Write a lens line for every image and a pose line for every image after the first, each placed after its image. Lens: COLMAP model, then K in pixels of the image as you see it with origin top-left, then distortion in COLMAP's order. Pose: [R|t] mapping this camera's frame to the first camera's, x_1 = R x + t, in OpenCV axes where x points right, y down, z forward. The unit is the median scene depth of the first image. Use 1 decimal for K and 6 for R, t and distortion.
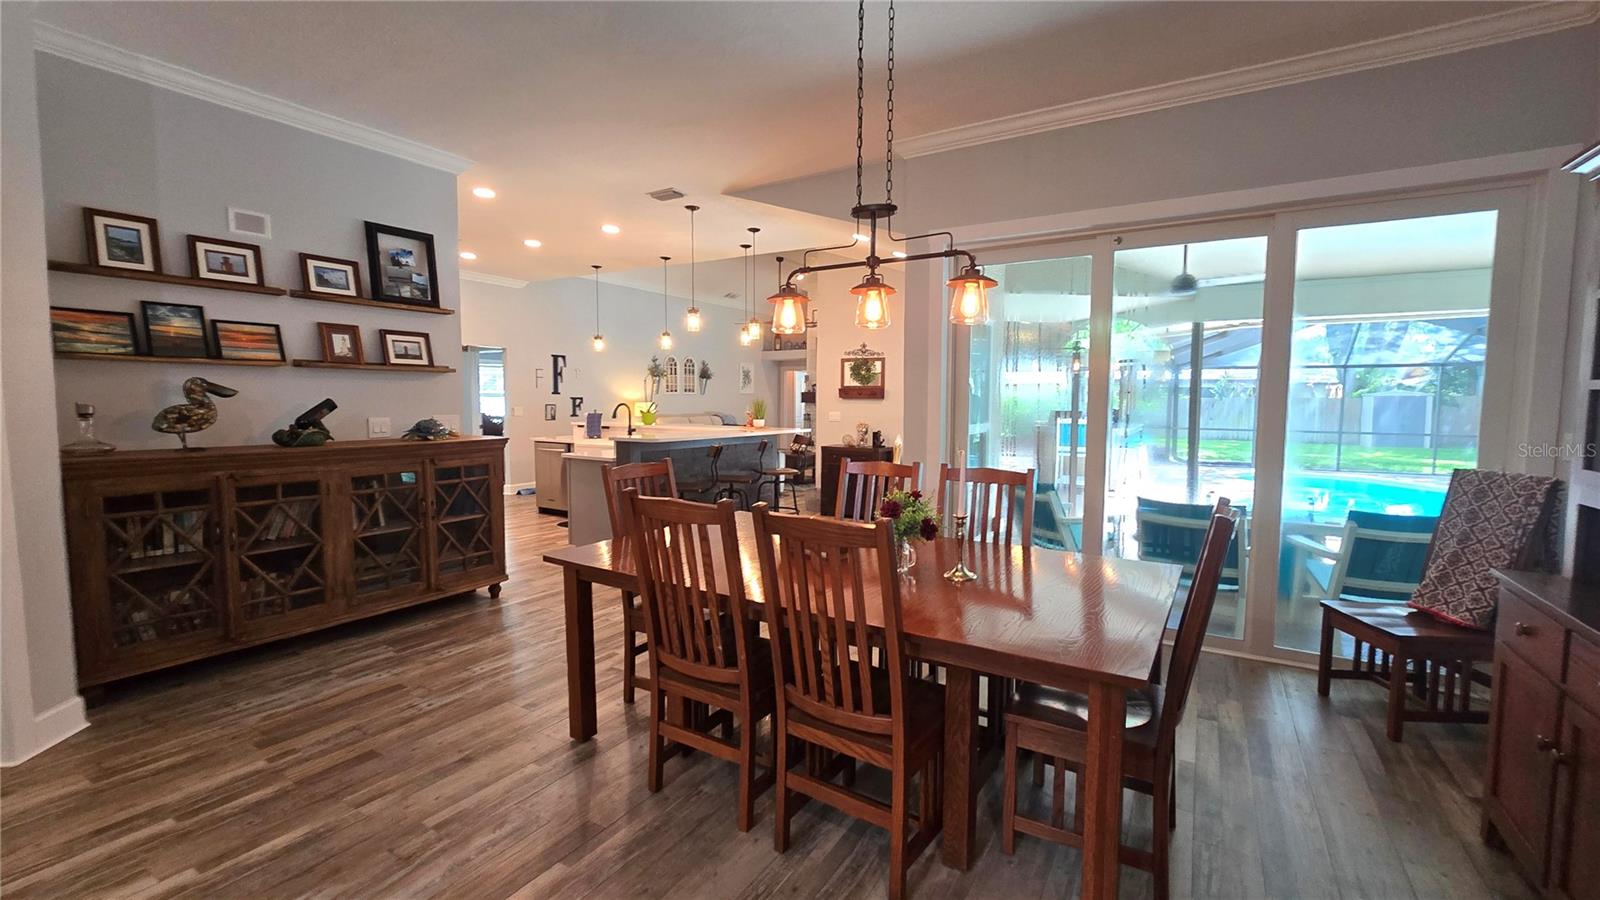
lens RADIAL K [[657.9, 0, 815.1], [0, 657.9, 453.0], [0, 0, 1]] dist [-0.003742, -0.000157]
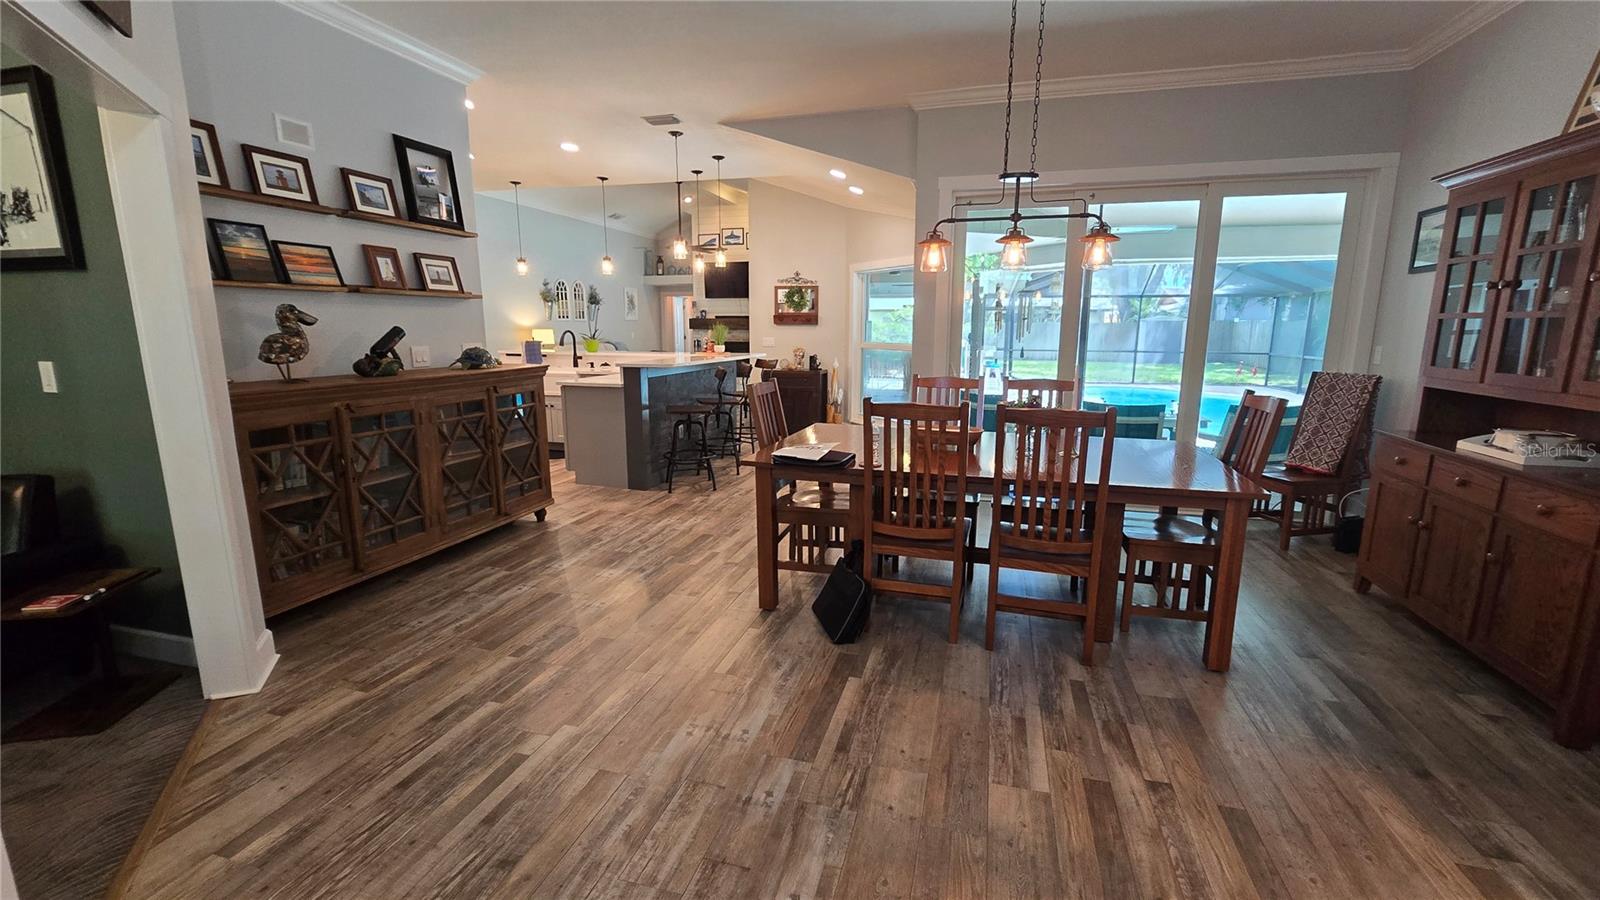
lens RADIAL K [[657.9, 0, 813.1], [0, 657.9, 452.3], [0, 0, 1]] dist [-0.003742, -0.000157]
pose [[0.963580, -0.053678, 0.261978, -0.420360], [0.024740, 0.993340, 0.112534, 0.008256], [-0.266273, -0.101954, 0.958490, -0.116146]]
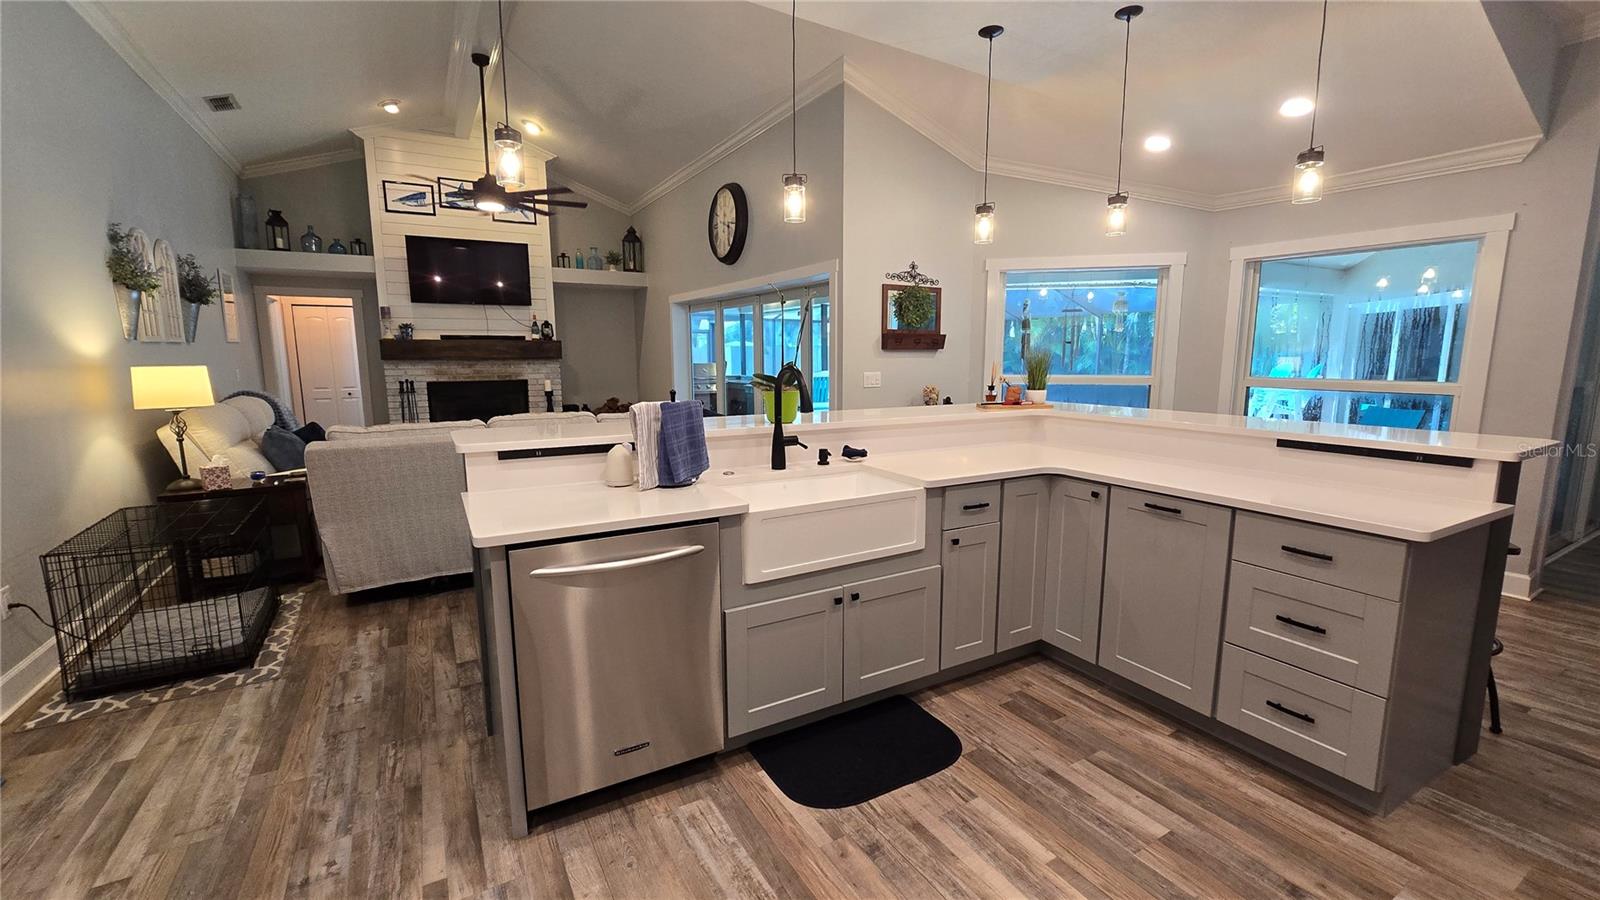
lens RADIAL K [[657.9, 0, 810.7], [0, 657.9, 451.9], [0, 0, 1]] dist [-0.003742, -0.000157]
pose [[0.475550, -0.138401, 0.868733, -1.195897], [0.075968, 0.990318, 0.116186, -0.143365], [-0.876402, 0.010744, 0.481460, 1.683220]]
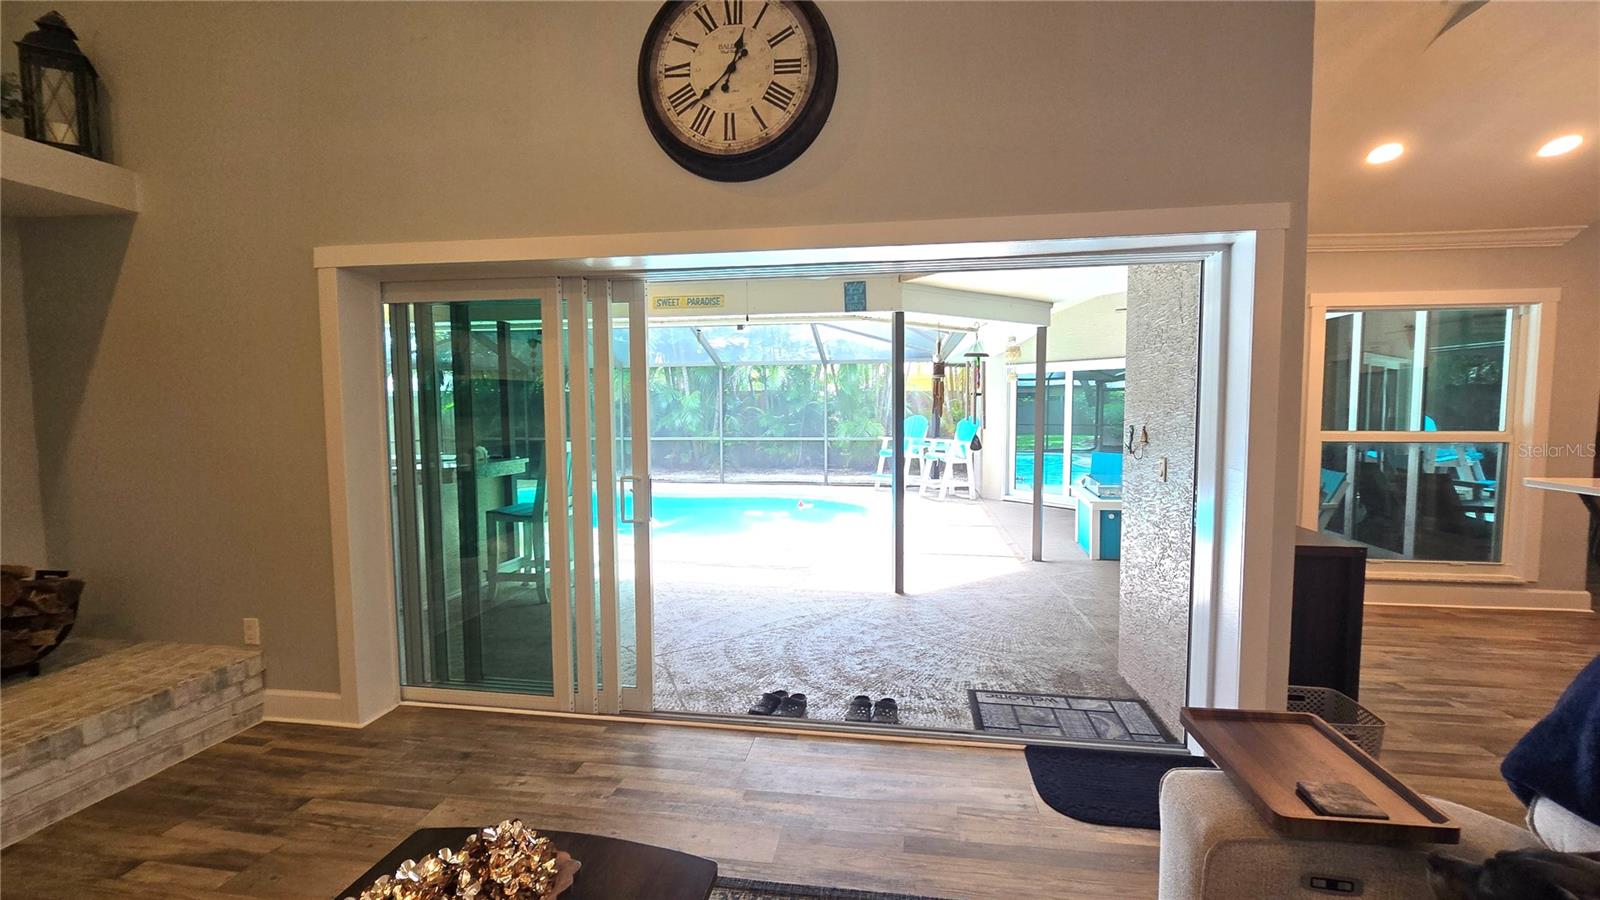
lens RADIAL K [[657.9, 0, 805.4], [0, 657.9, 451.5], [0, 0, 1]] dist [-0.003742, -0.000157]
pose [[-0.380232, -0.067295, 0.922440, -0.384756], [0.077174, 0.991563, 0.104149, -0.238500], [-0.921666, 0.110789, -0.371831, 2.910372]]
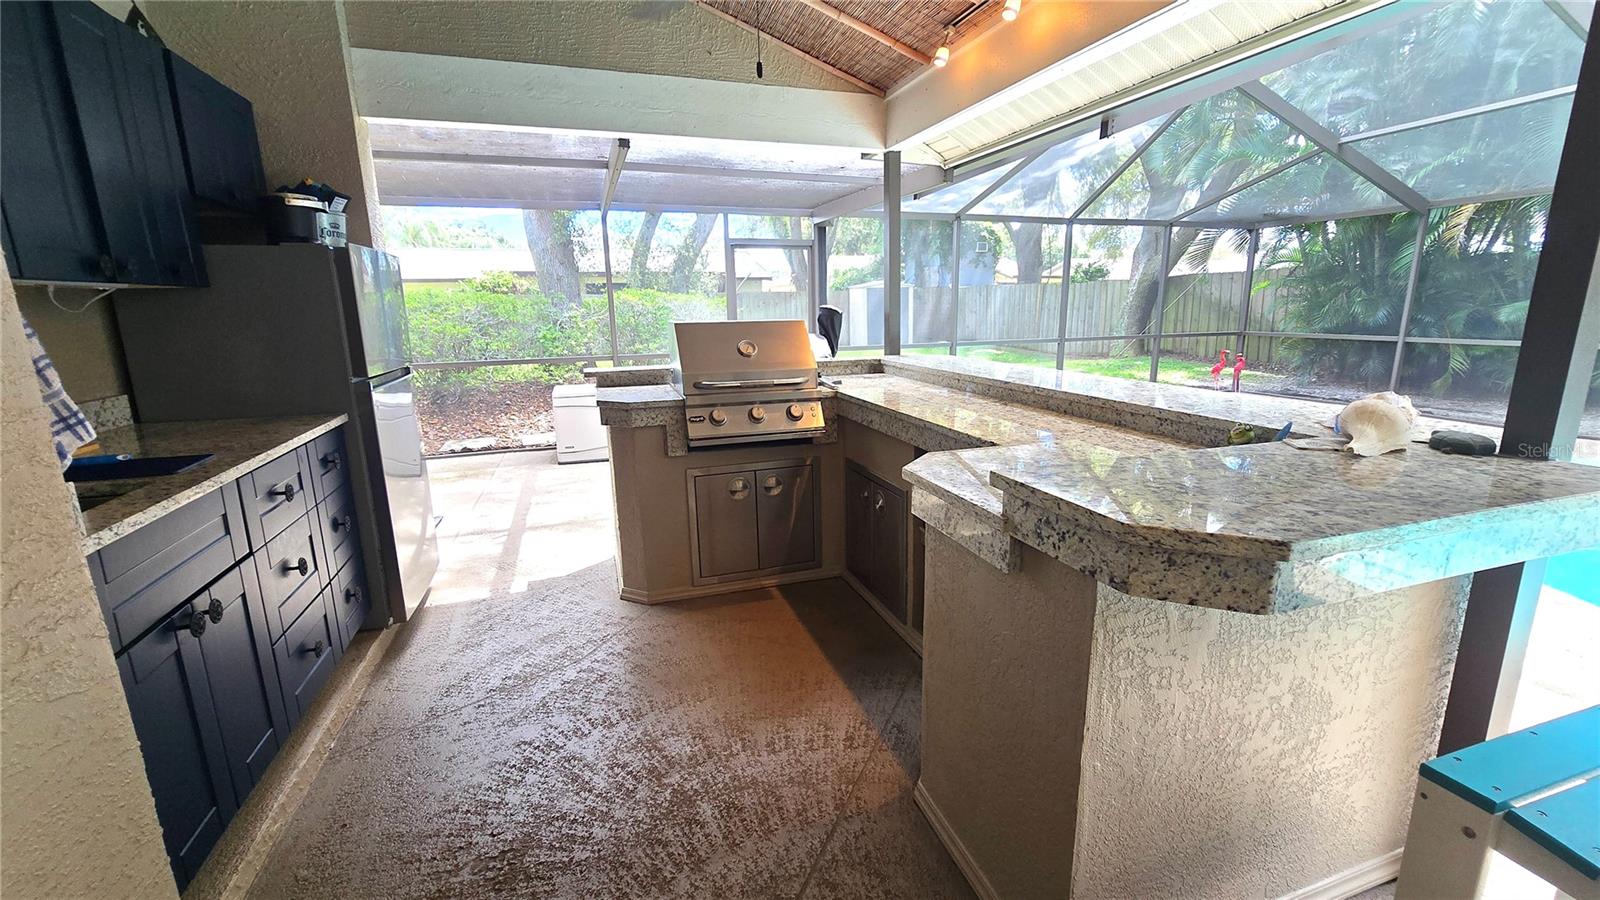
lens RADIAL K [[657.9, 0, 806.1], [0, 657.9, 437.3], [0, 0, 1]] dist [-0.003742, -0.000157]
pose [[0.652938, -0.167748, 0.738601, 0.790602], [0.081257, 0.985052, 0.151888, -0.209906], [-0.753040, -0.039157, 0.656809, 3.052280]]
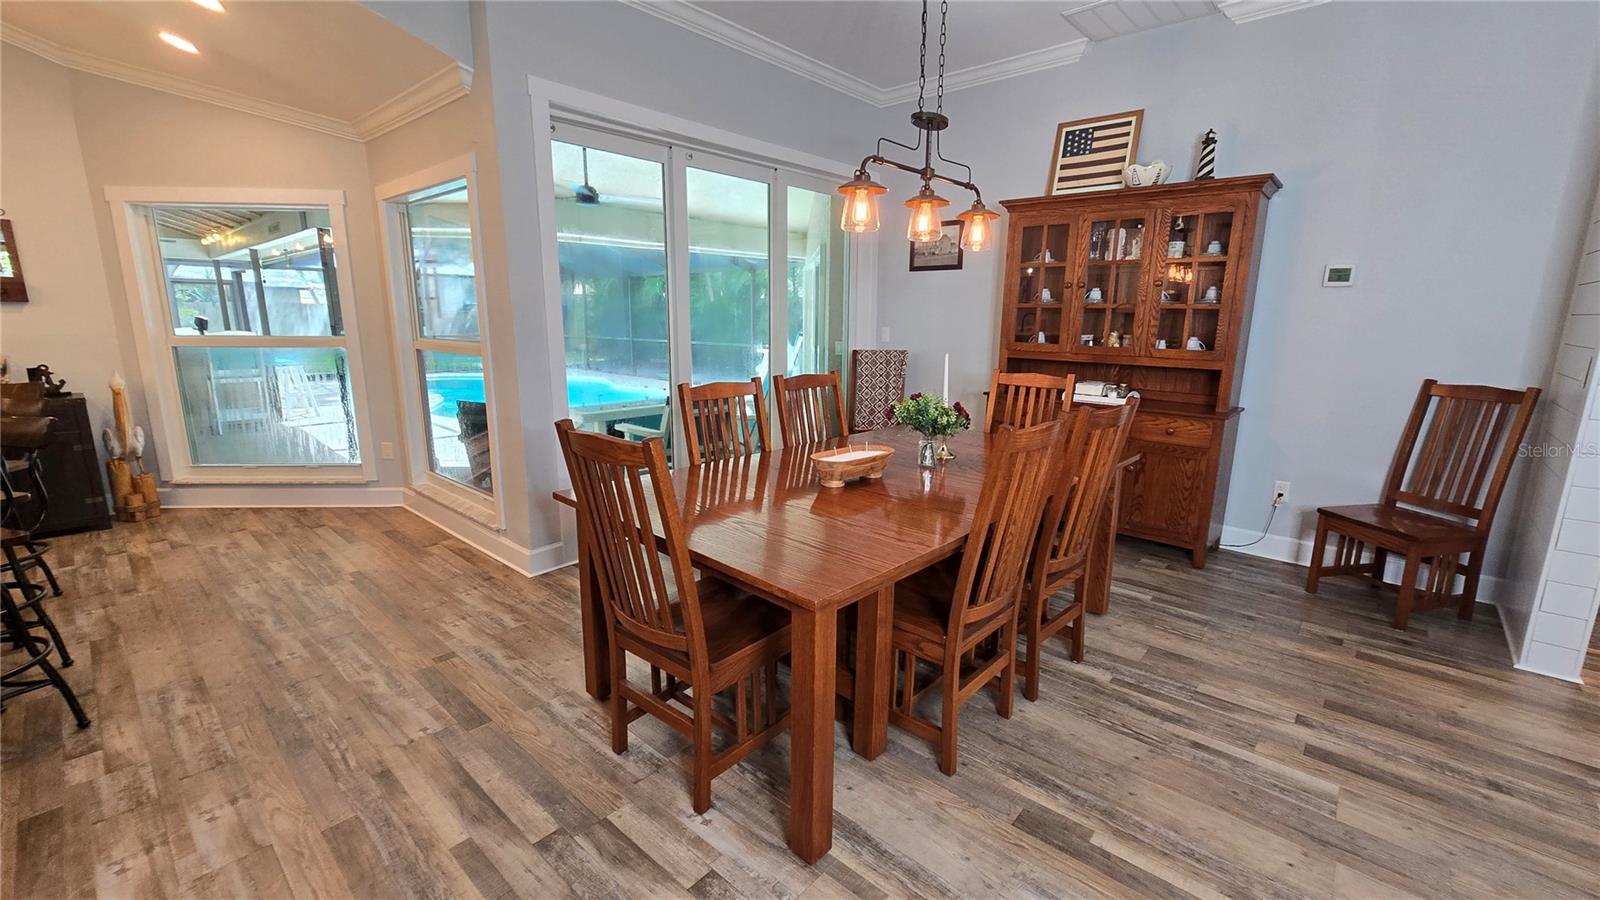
lens RADIAL K [[657.9, 0, 816.2], [0, 657.9, 449.4], [0, 0, 1]] dist [-0.003742, -0.000157]
pose [[0.182278, -0.203523, 0.961953, -0.643462], [0.071704, 0.978490, 0.193434, -0.051314], [-0.980629, 0.033717, 0.192951, 0.625571]]
